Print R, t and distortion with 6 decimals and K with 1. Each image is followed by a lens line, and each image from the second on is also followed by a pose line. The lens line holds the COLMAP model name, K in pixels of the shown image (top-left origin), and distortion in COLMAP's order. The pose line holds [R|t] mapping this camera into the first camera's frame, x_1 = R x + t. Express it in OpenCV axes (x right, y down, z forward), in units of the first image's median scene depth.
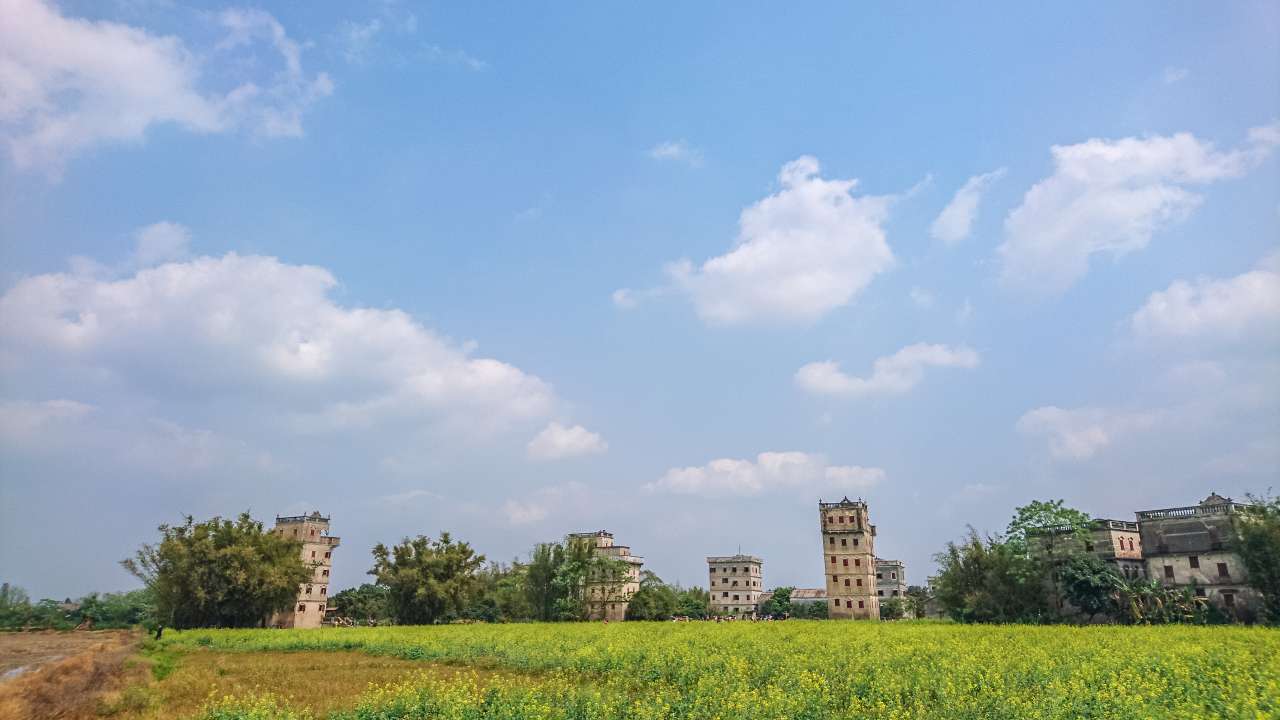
lens RADIAL K [[780.1, 0, 645.6], [0, 780.1, 357.6], [0, 0, 1]] dist [0.071351, -0.096501]
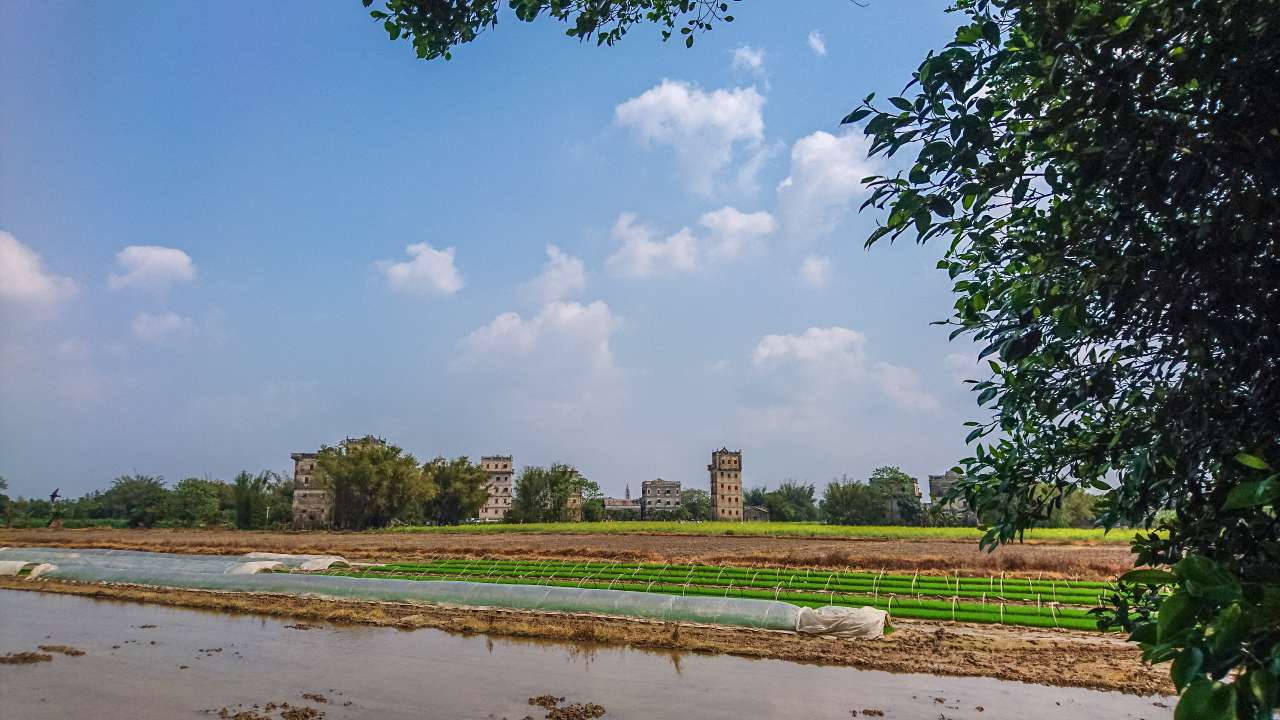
lens RADIAL K [[791.9, 0, 642.2], [0, 791.9, 358.0], [0, 0, 1]] dist [0.147099, -0.205713]
pose [[0.853428, 0.110976, 0.509259, -0.752974], [-0.170726, 0.982687, 0.071964, -0.088864], [-0.492455, -0.148360, 0.857600, -0.277658]]
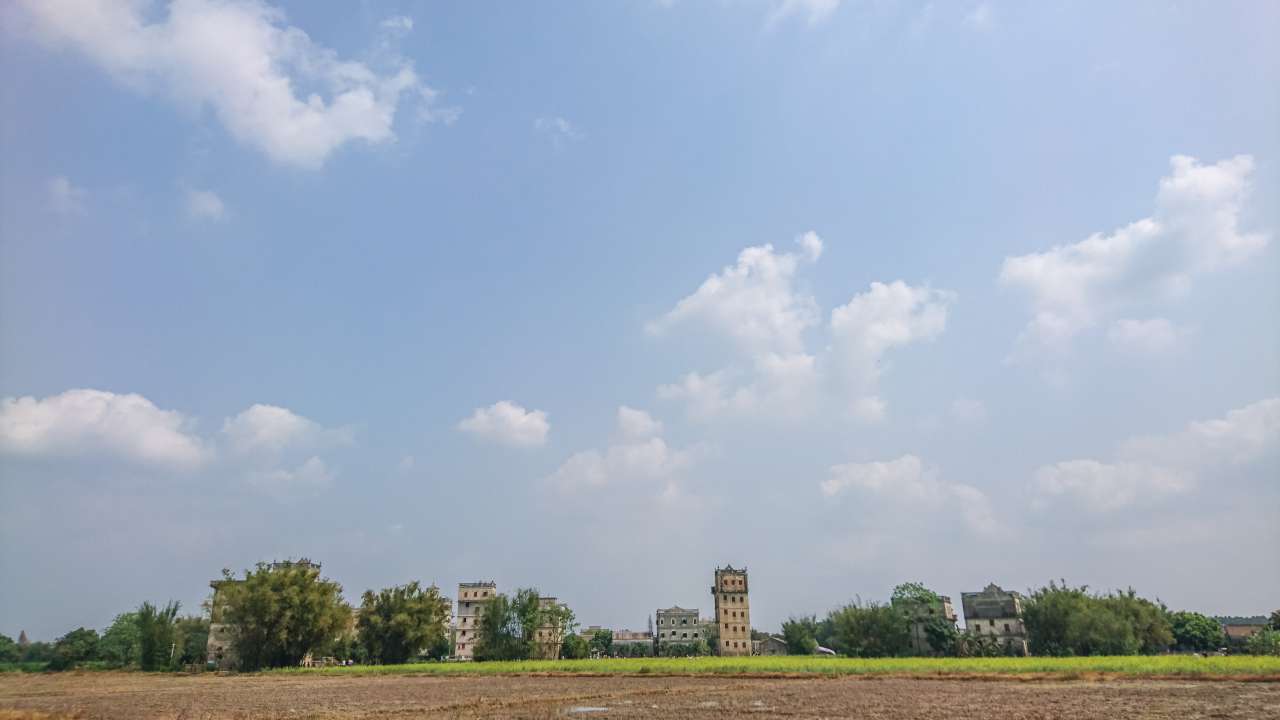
lens RADIAL K [[803.9, 0, 640.0], [0, 803.9, 360.0], [0, 0, 1]] dist [0.079181, -0.105372]
pose [[0.898315, 0.147250, 0.413940, -0.538814], [-0.132526, 0.989095, -0.064246, -0.066705], [-0.418887, 0.002855, 0.908034, -0.220367]]
